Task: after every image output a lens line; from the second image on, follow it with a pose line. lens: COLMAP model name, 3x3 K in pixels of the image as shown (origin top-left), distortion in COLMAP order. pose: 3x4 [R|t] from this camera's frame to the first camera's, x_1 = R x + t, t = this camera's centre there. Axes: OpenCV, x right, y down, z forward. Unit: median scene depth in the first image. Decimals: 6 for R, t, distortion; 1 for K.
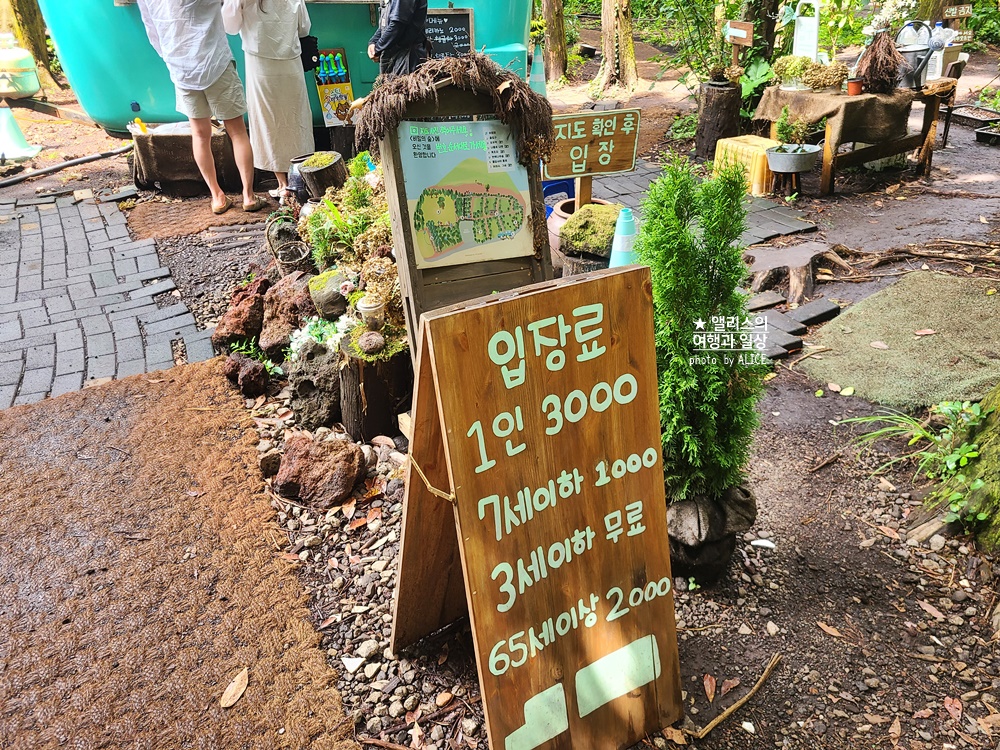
lens RADIAL K [[743.1, 0, 508.2], [0, 743.1, 378.6], [0, 0, 1]] dist [0.057102, -0.045772]
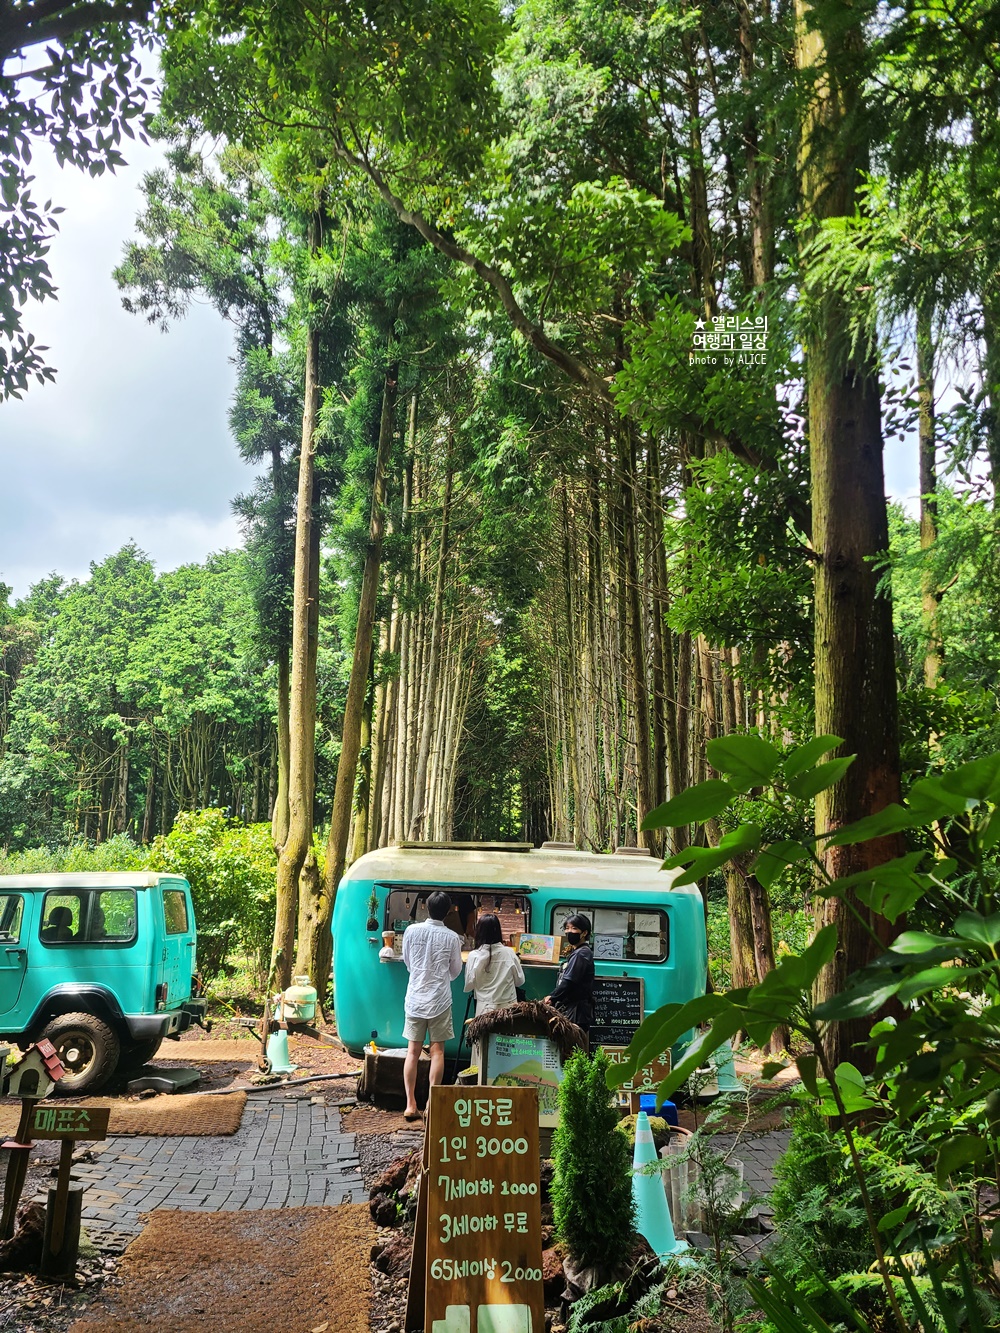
lens RADIAL K [[990.5, 0, 488.4], [0, 990.5, 674.4], [0, 0, 1]] dist [0.057102, -0.045772]
pose [[0.937210, -0.044777, -0.345879, 0.511413], [-0.201285, 0.740446, -0.641268, 0.398527], [0.284818, 0.670623, 0.684940, -0.879871]]
